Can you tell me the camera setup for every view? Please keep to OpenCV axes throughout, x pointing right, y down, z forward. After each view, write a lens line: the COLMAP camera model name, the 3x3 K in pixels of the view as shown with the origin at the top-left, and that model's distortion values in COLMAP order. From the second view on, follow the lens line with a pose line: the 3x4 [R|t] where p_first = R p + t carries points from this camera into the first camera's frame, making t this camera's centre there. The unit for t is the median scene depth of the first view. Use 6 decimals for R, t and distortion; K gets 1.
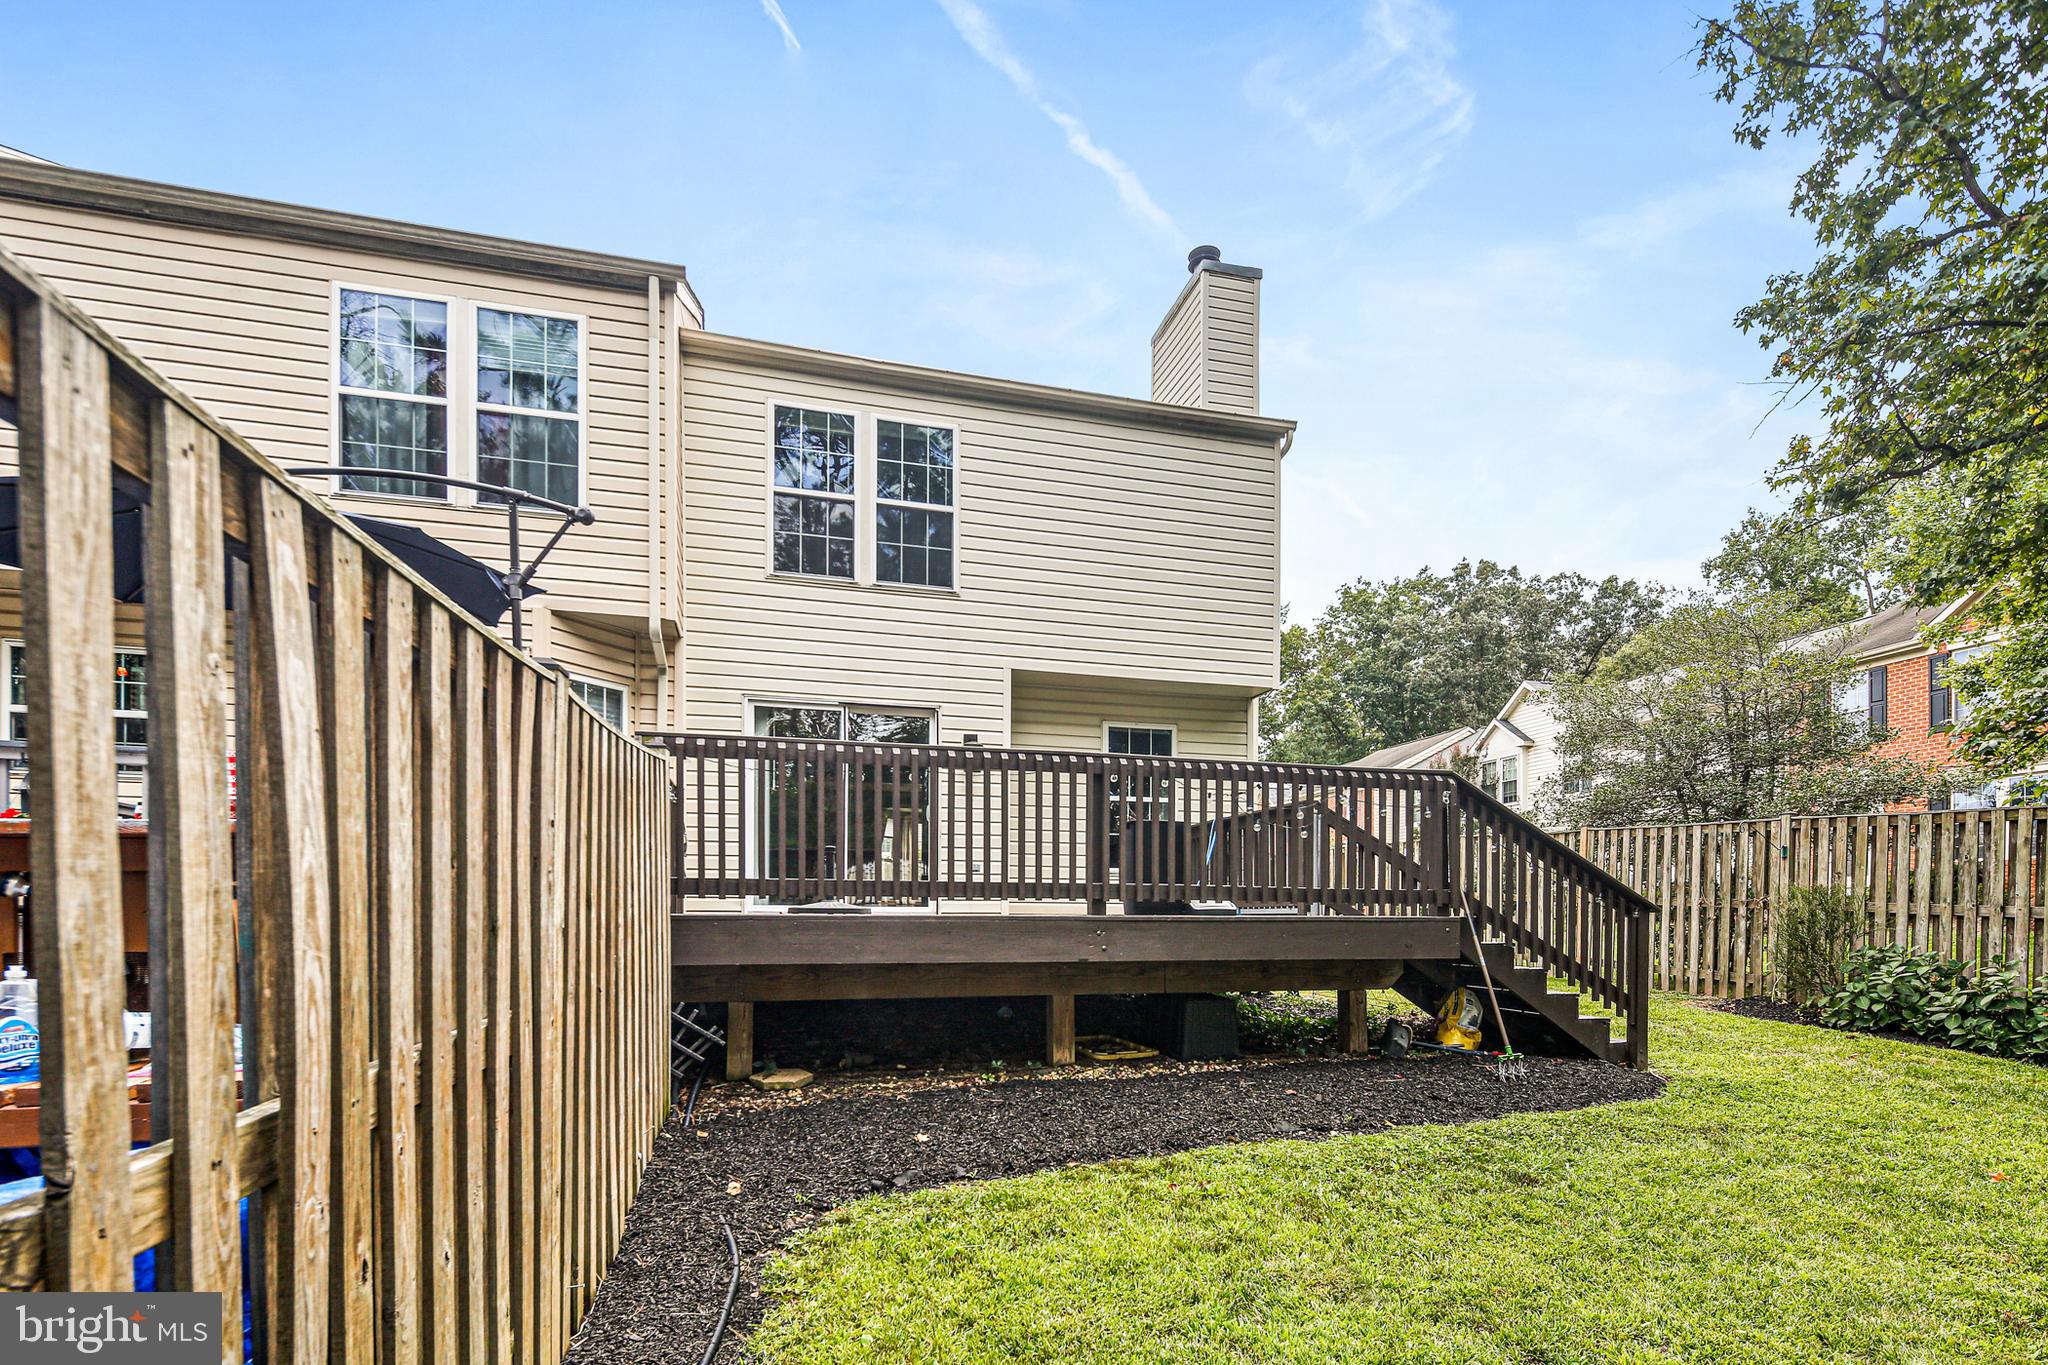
lens RADIAL K [[1018.8, 0, 1017.4], [0, 1018.8, 670.5], [0, 0, 1]] dist [0.001657, -0.000971]
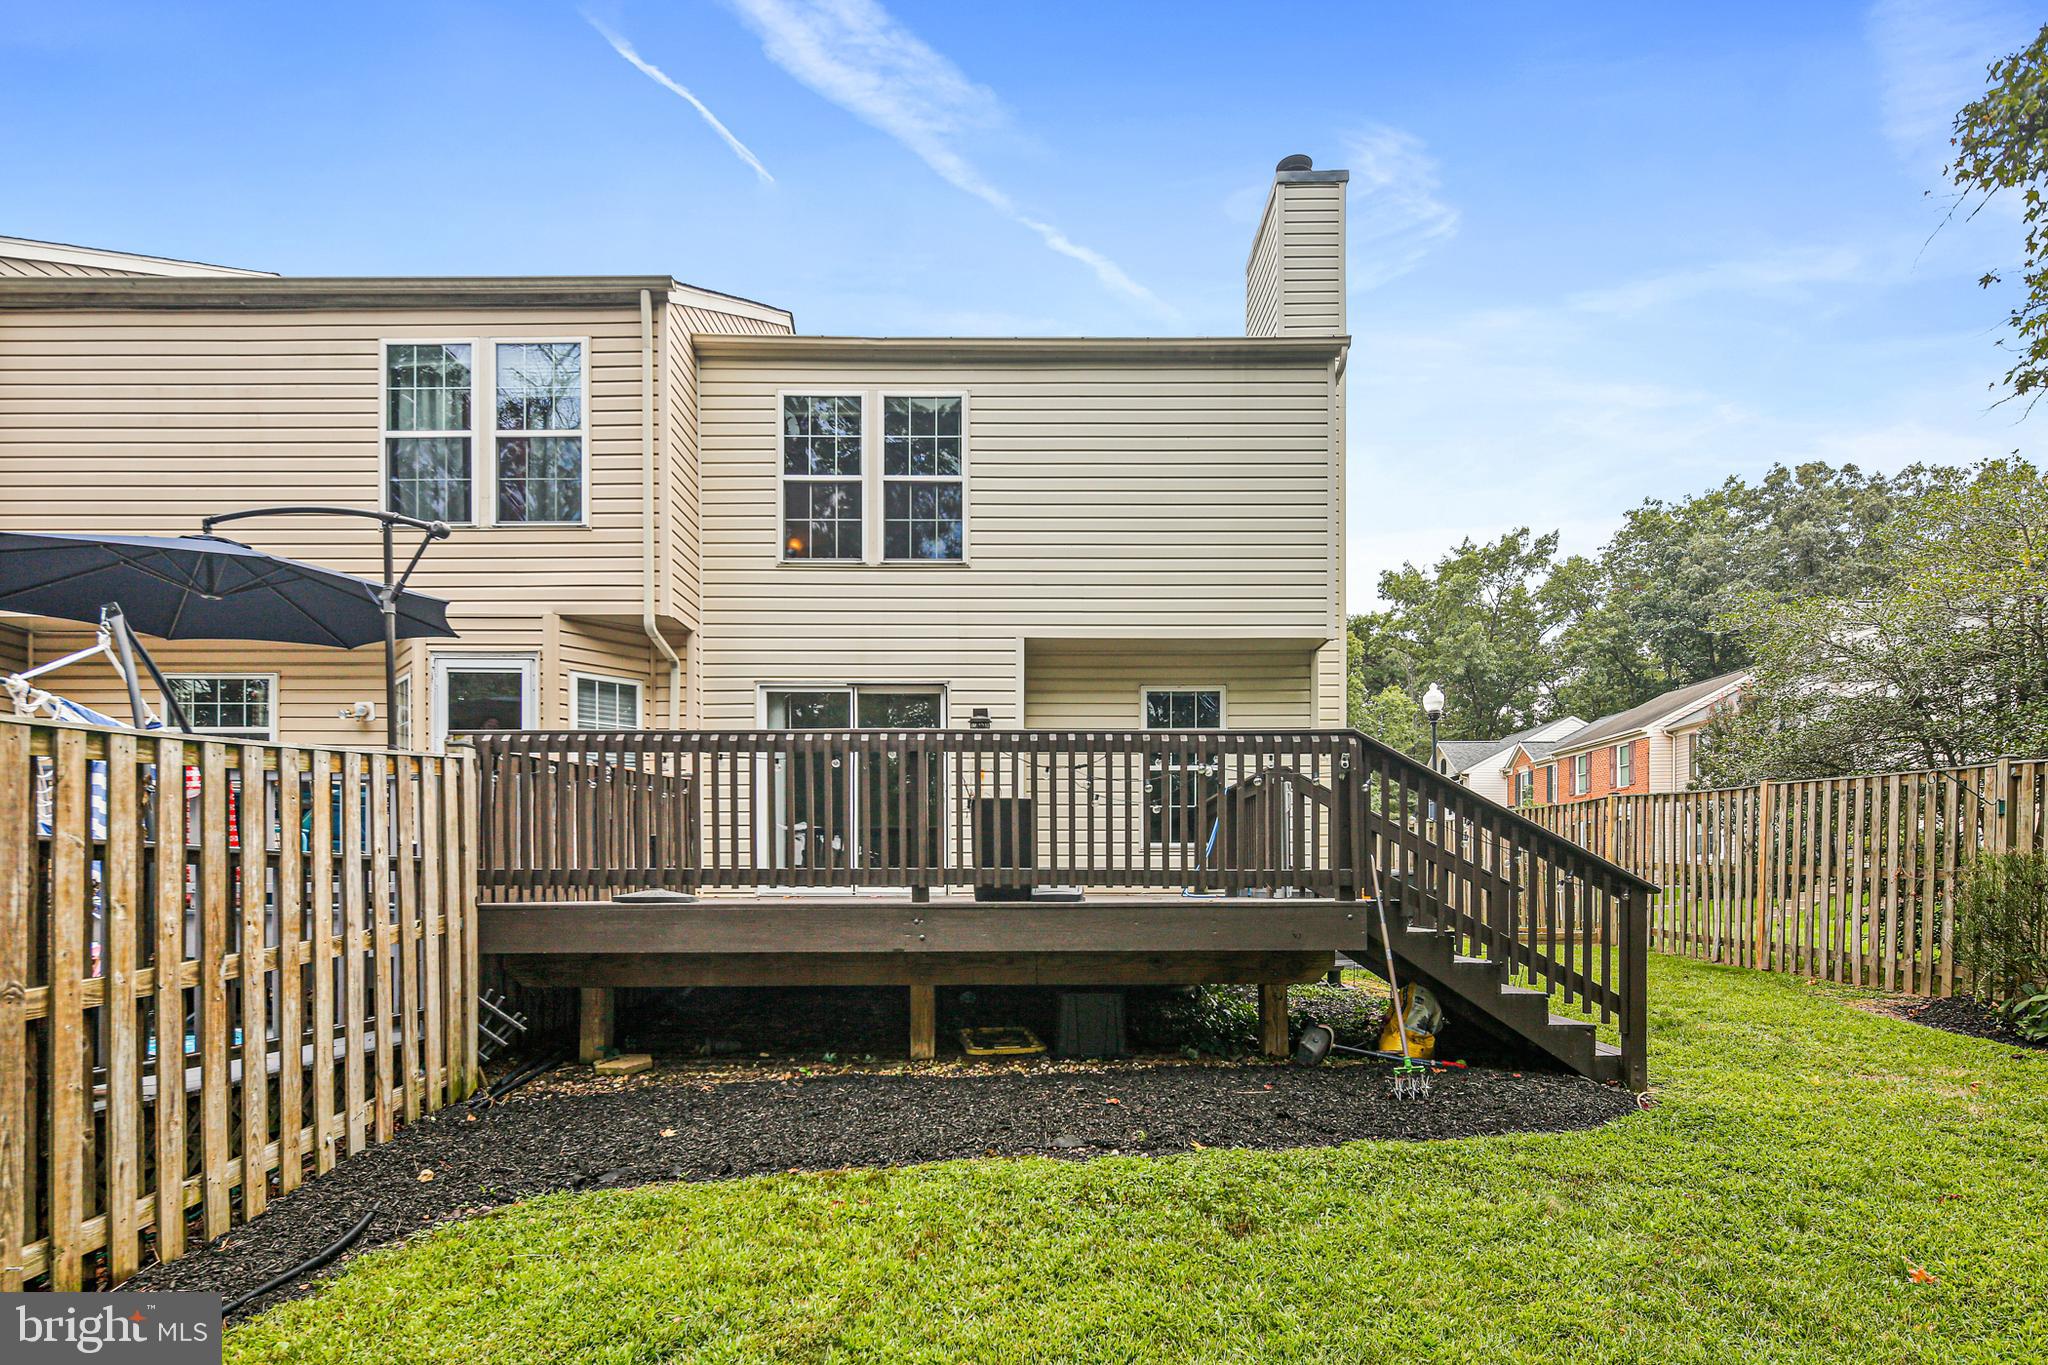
lens RADIAL K [[1027.0, 0, 1024.3], [0, 1027.0, 645.4], [0, 0, 1]] dist [0.002137, -0.000254]
pose [[0.963387, -0.067546, -0.259467, 0.250761], [0.069353, 0.997590, -0.002195, 0.007720], [0.258989, -0.015880, 0.965750, 0.067390]]
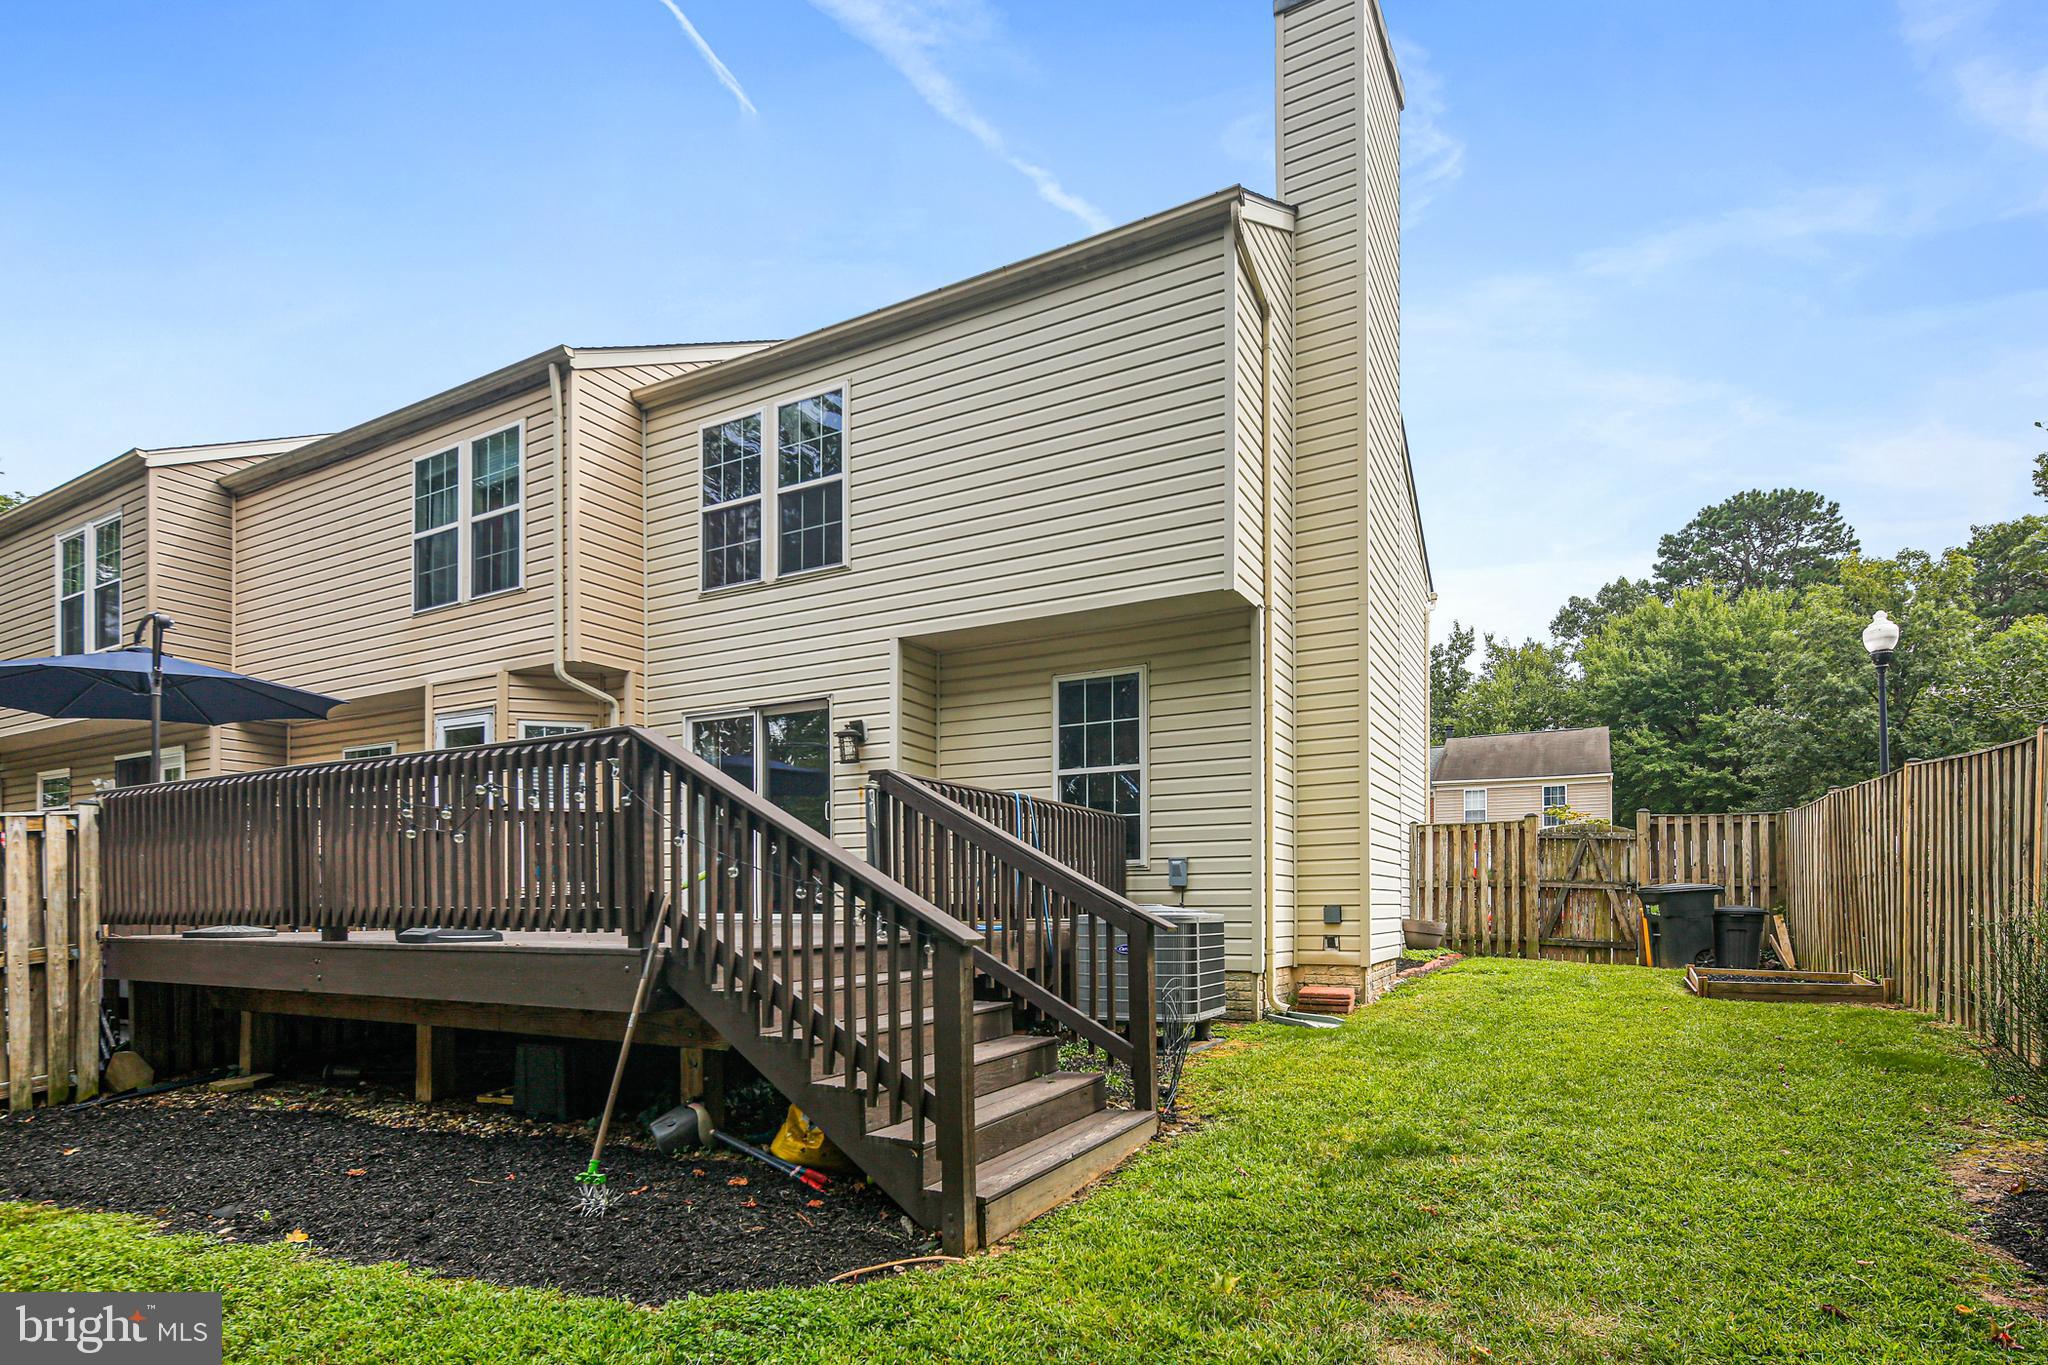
lens RADIAL K [[1037.9, 0, 1020.5], [0, 1037.9, 671.1], [0, 0, 1]] dist [0.000015, 0.000226]
pose [[0.707018, -0.160168, -0.688819, 0.691159], [0.175208, 0.983321, -0.048810, 0.089793], [0.685148, -0.086177, 0.723288, 0.445772]]
